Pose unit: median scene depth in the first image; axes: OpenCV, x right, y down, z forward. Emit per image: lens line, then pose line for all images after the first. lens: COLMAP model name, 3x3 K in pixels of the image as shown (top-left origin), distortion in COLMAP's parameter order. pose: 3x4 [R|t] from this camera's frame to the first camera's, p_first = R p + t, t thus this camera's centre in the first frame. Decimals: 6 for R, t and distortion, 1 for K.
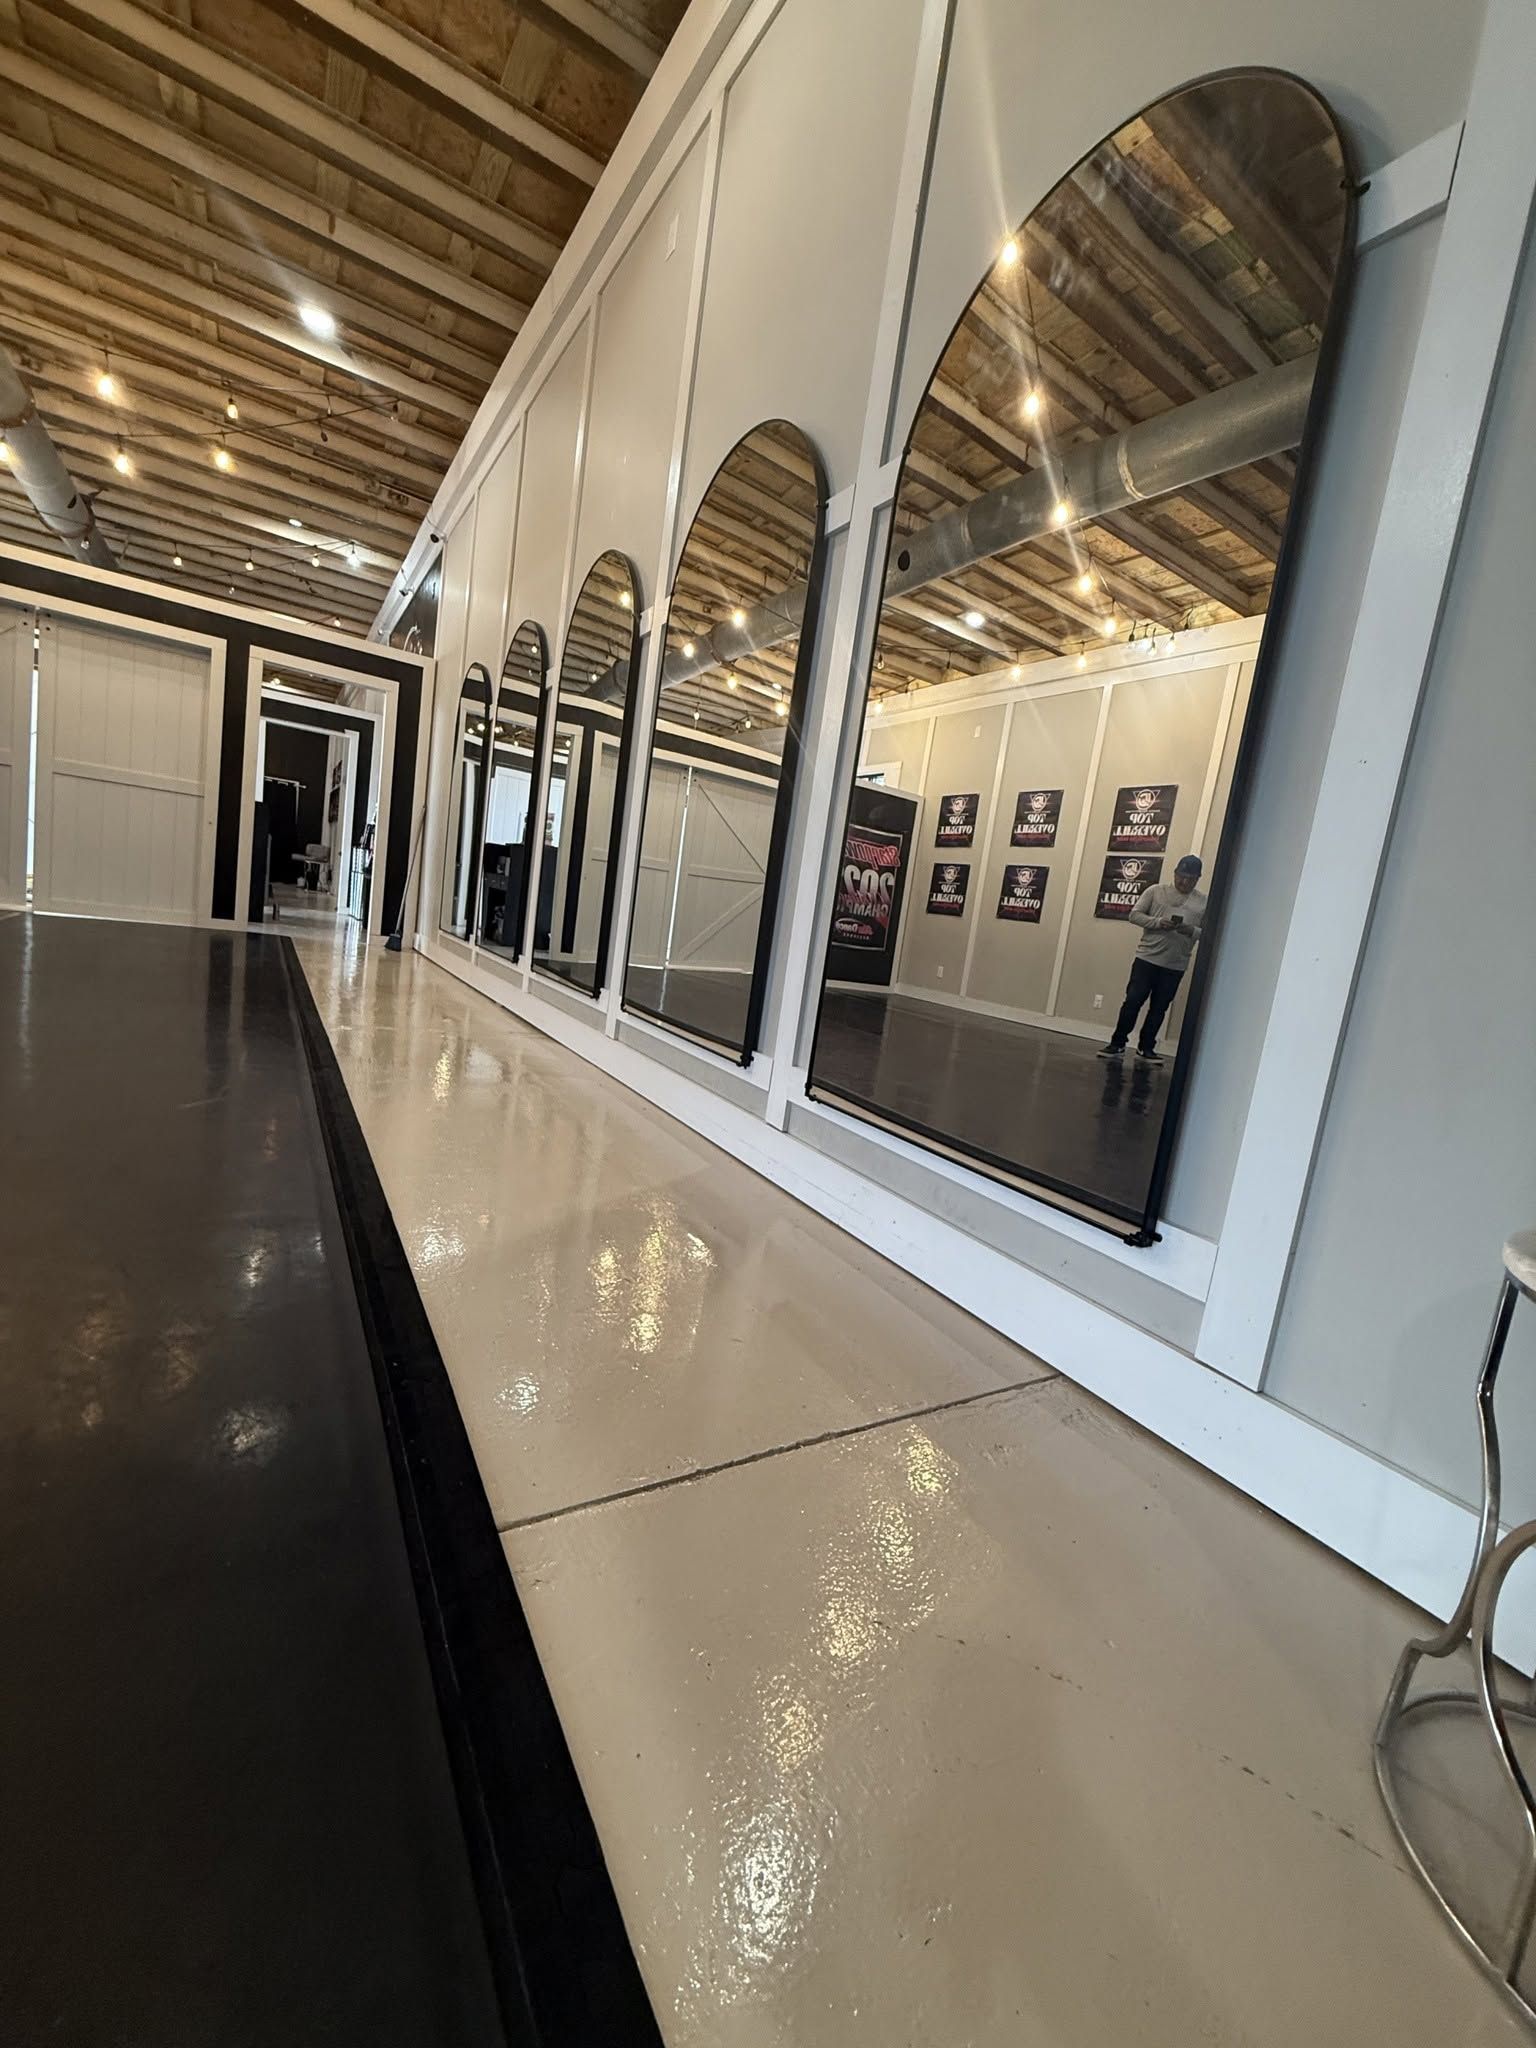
lens RADIAL K [[815.5, 0, 768.0], [0, 815.5, 1024.0], [0, 0, 1]] dist [0.001892, 0.000395]
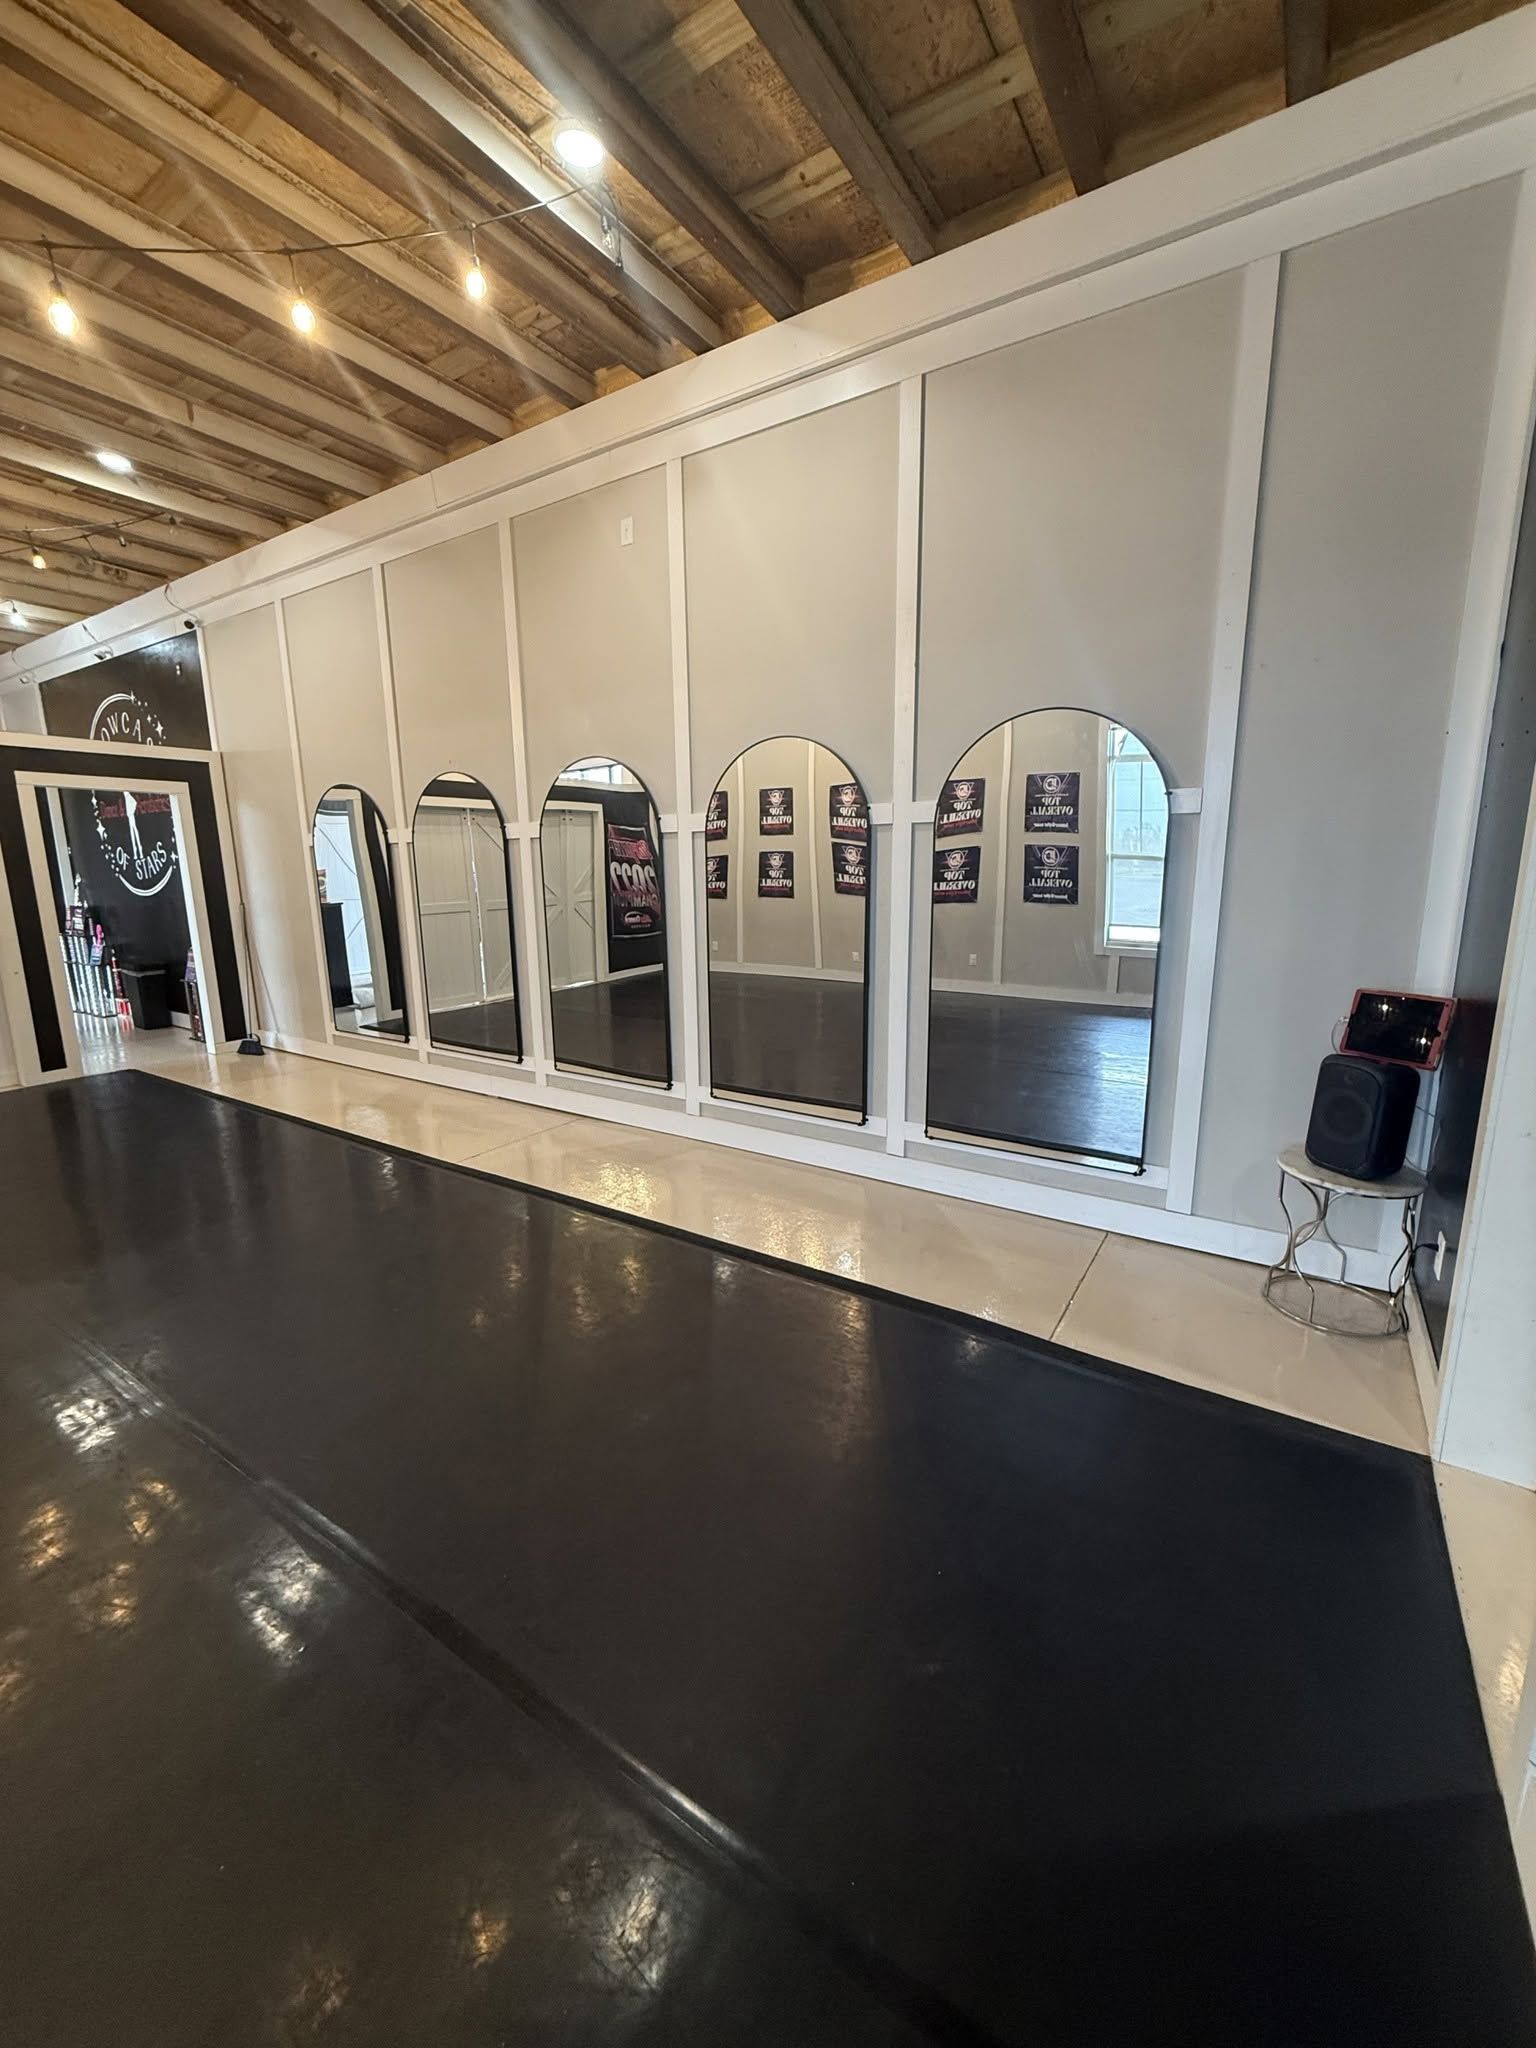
lens RADIAL K [[815.5, 0, 768.0], [0, 815.5, 1024.0], [0, 0, 1]] dist [0.001892, 0.000395]
pose [[0.895548, -0.231883, 0.379768, -0.285249], [0.193031, 0.971445, 0.137961, -0.150989], [-0.400914, -0.050244, 0.914737, -0.163190]]
